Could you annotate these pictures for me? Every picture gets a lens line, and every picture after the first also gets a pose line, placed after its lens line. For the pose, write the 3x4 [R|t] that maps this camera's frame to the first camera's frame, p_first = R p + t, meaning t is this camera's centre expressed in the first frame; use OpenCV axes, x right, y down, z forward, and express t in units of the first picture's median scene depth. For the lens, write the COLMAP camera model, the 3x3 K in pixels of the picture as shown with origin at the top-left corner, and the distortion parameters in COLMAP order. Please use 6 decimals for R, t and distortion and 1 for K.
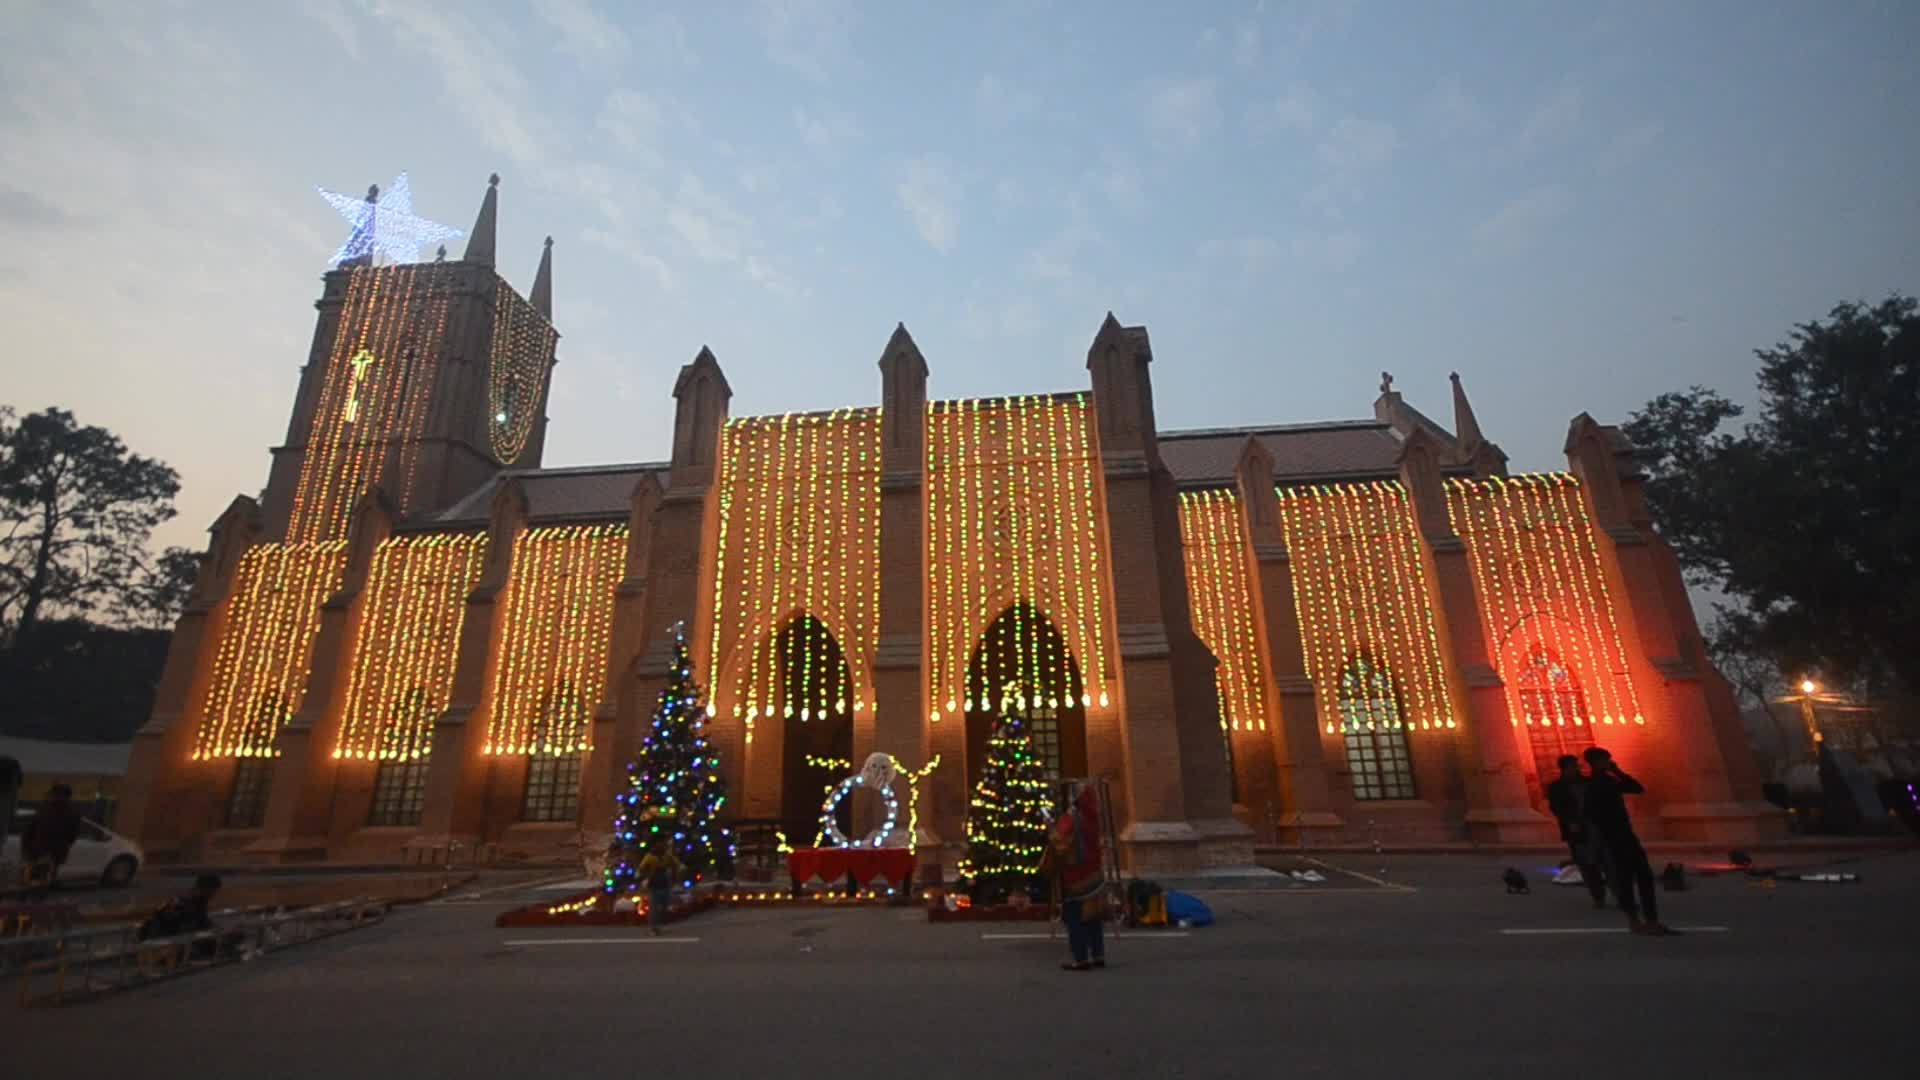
lens RADIAL K [[835.8, 0, 961.7], [0, 835.8, 539.7], [0, 0, 1]] dist [0.001625, -0.005147]
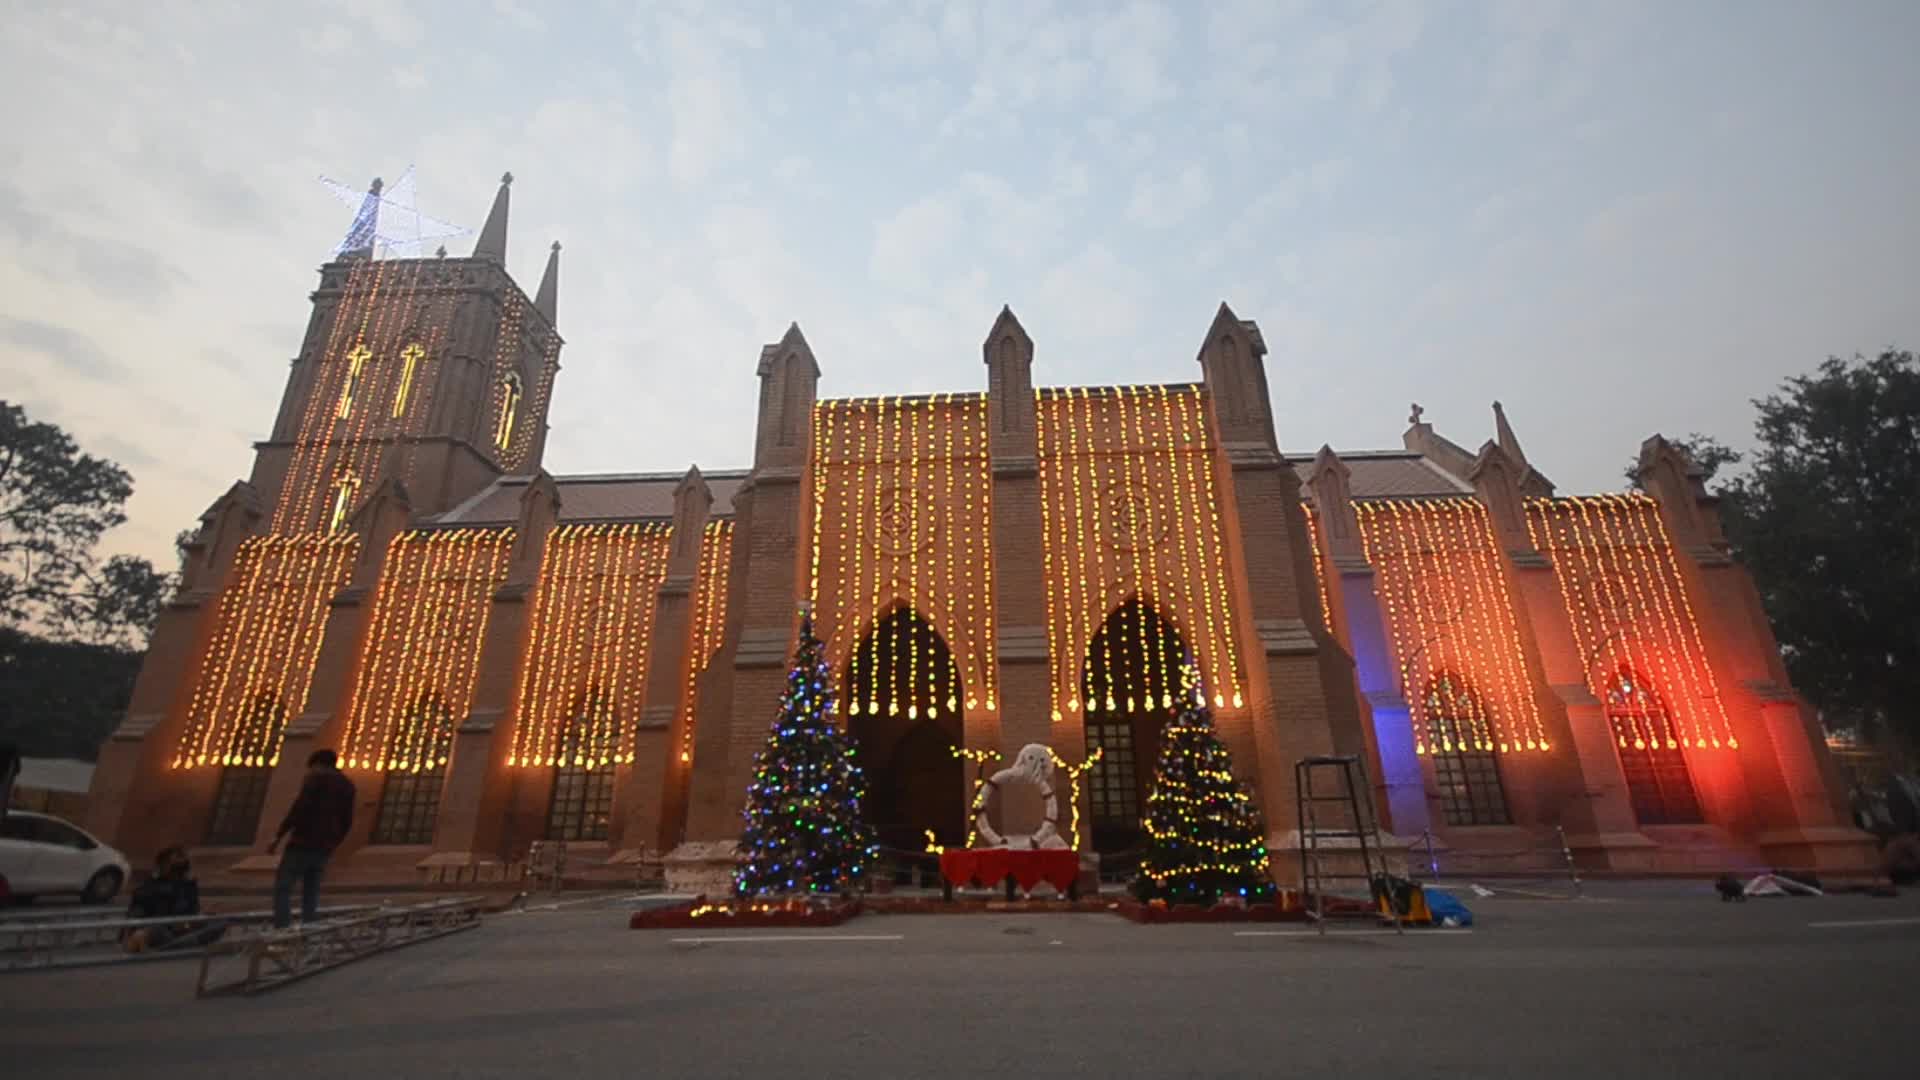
lens RADIAL K [[843.0, 0, 960.0], [0, 843.0, 540.0], [0, 0, 1]] dist [0.001972, -0.005465]
pose [[0.998611, 0.027039, 0.045212, -0.123530], [-0.024622, 0.998282, -0.053174, 0.046131], [-0.046572, 0.051987, 0.997561, 0.043490]]
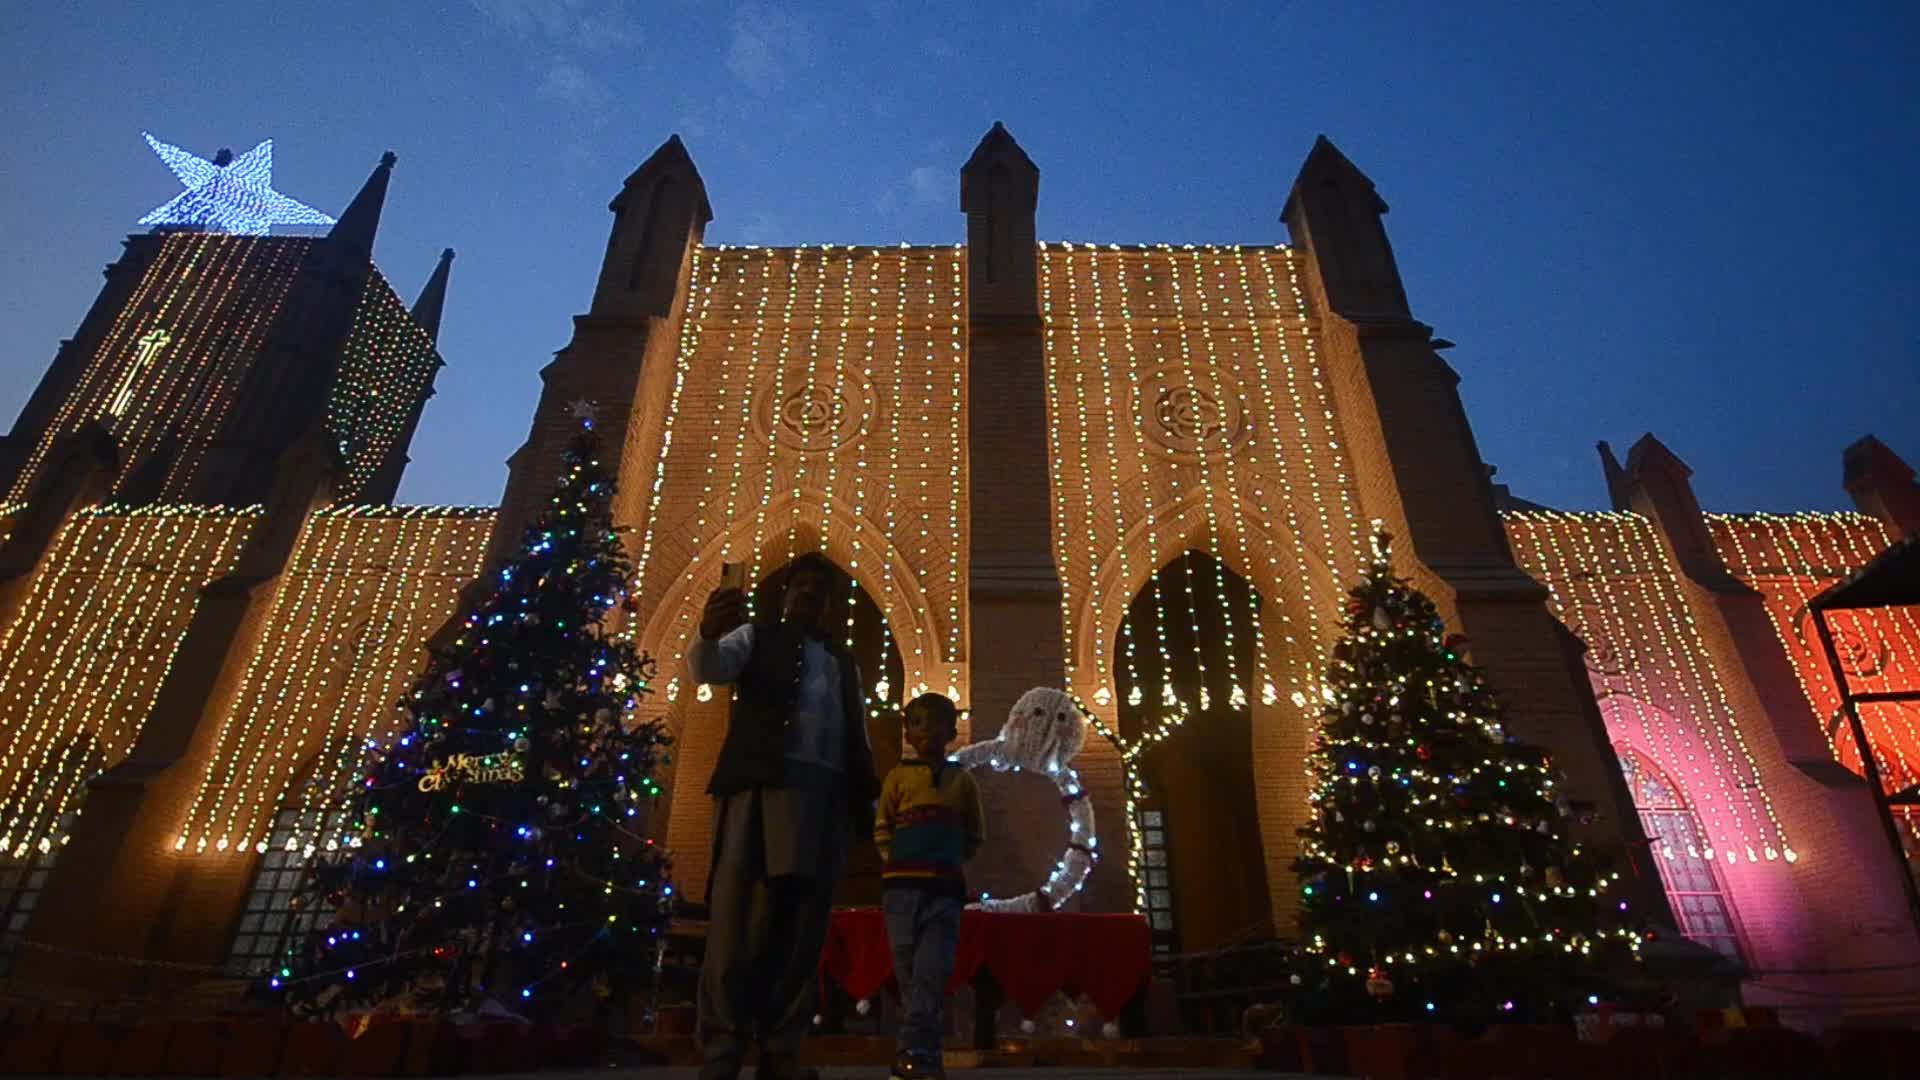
lens RADIAL K [[910.2, 0, 967.8], [0, 910.2, 562.8], [0, 0, 1]] dist [0.030406, -0.018816]
pose [[0.994091, 0.072073, 0.081169, -0.097540], [-0.055024, 0.979152, -0.195535, 0.155393], [-0.093569, 0.189914, 0.977332, 0.296269]]
